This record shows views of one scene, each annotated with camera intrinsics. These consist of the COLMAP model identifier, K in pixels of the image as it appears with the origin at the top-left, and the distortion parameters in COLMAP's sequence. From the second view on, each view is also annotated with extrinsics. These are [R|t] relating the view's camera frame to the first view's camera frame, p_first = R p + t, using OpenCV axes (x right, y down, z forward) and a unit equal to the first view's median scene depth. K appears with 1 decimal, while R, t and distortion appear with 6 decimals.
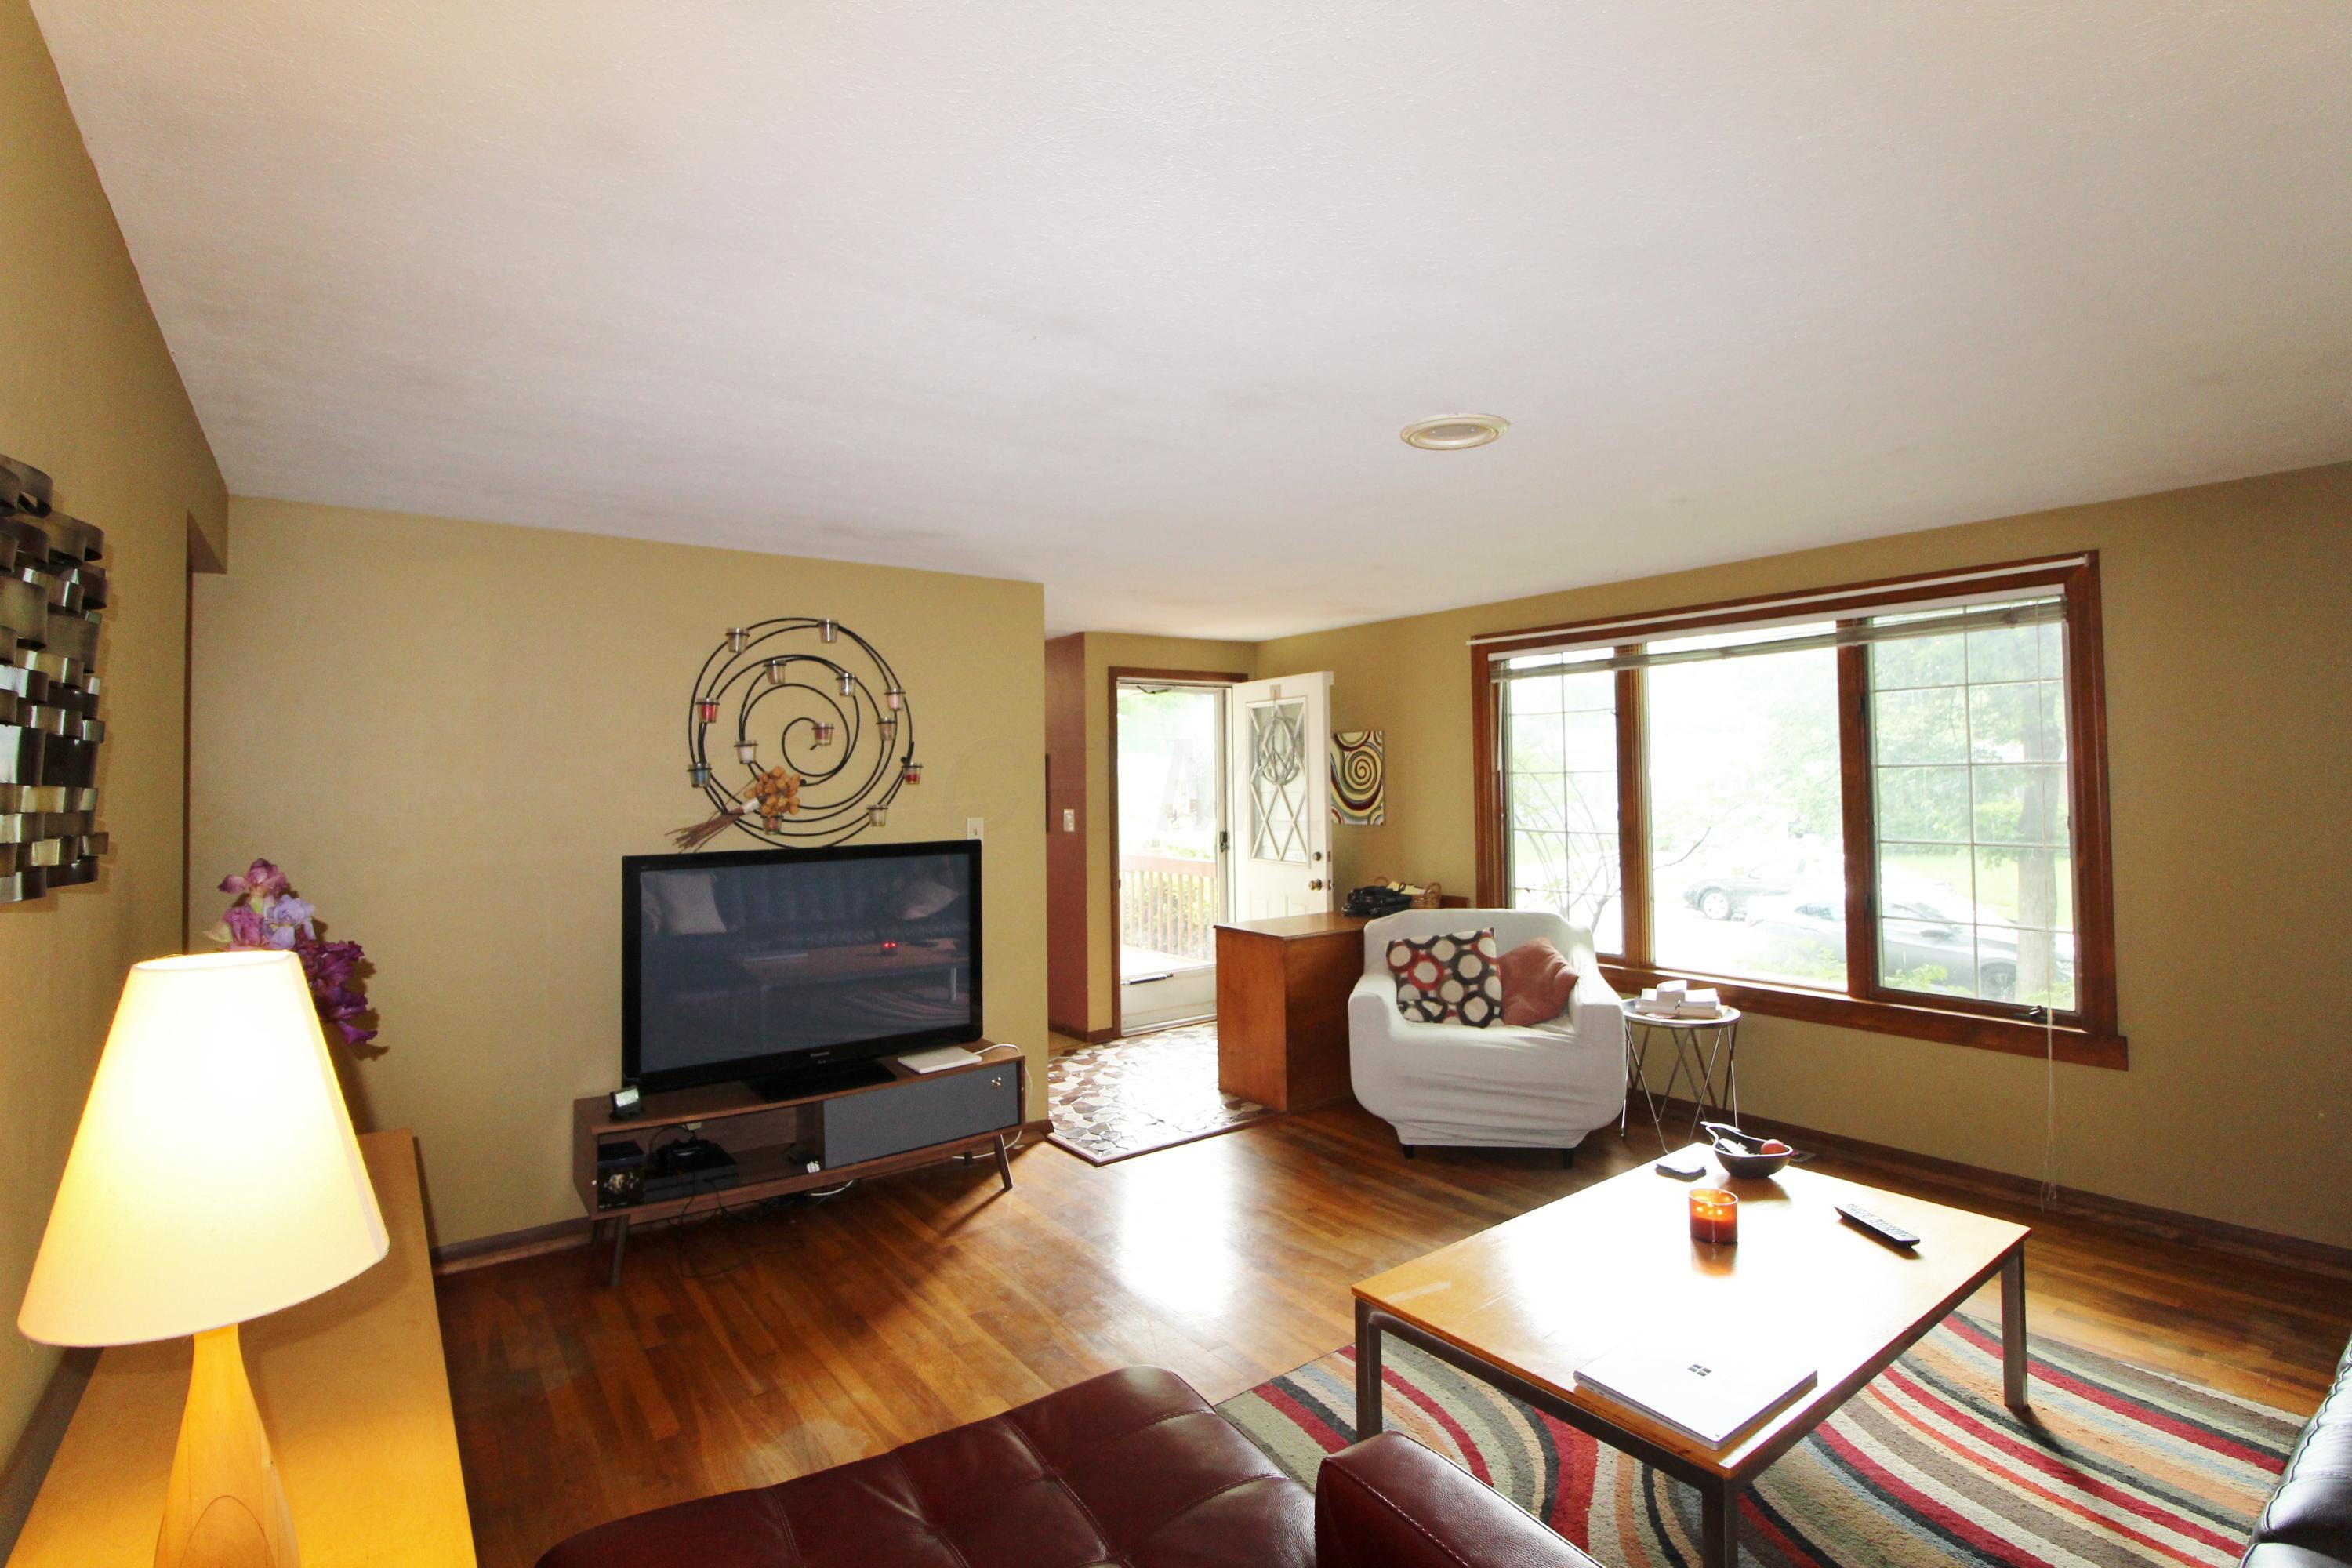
lens RADIAL K [[1094.6, 0, 1168.1], [0, 1094.6, 772.8], [0, 0, 1]] dist [0.001935, -0.000052]
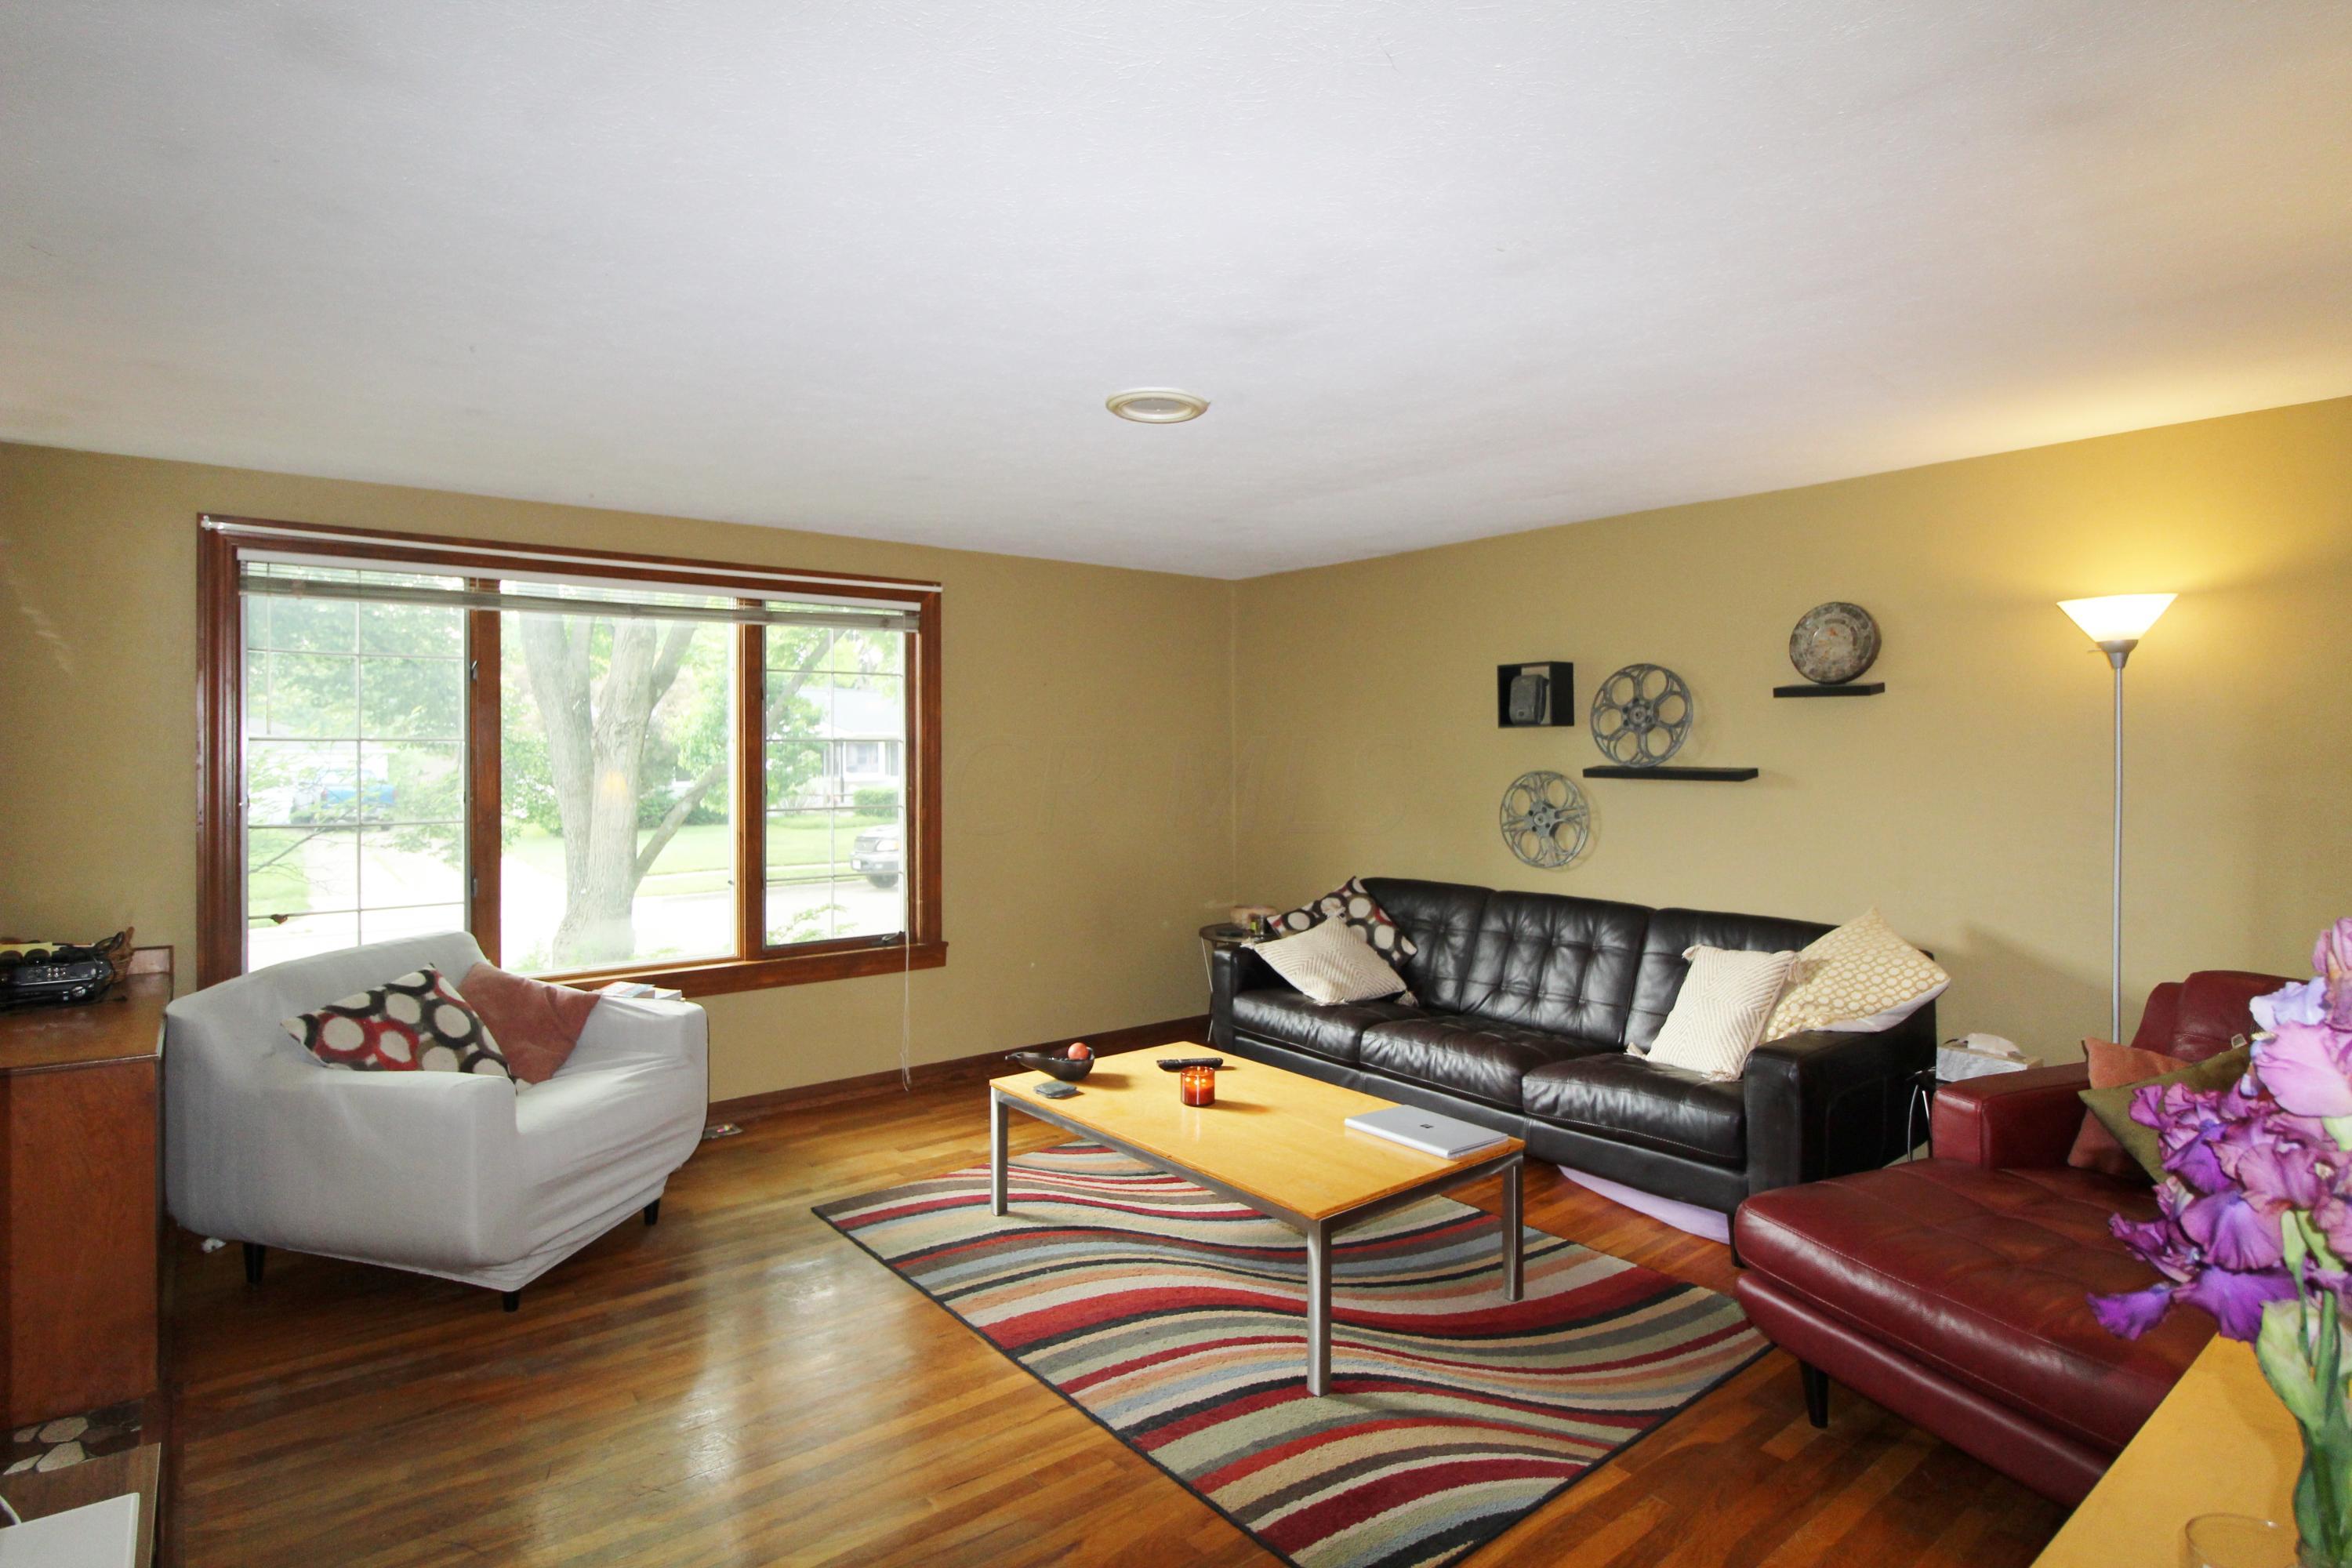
lens RADIAL K [[1223.1, 0, 1167.4], [0, 1223.1, 774.9], [0, 0, 1]] dist [-0.002462, -0.000246]
pose [[-0.032278, -0.001673, 0.999478, -0.559283], [-0.003536, 0.999993, 0.001560, 0.024198], [-0.999473, -0.003484, -0.032283, 0.652995]]
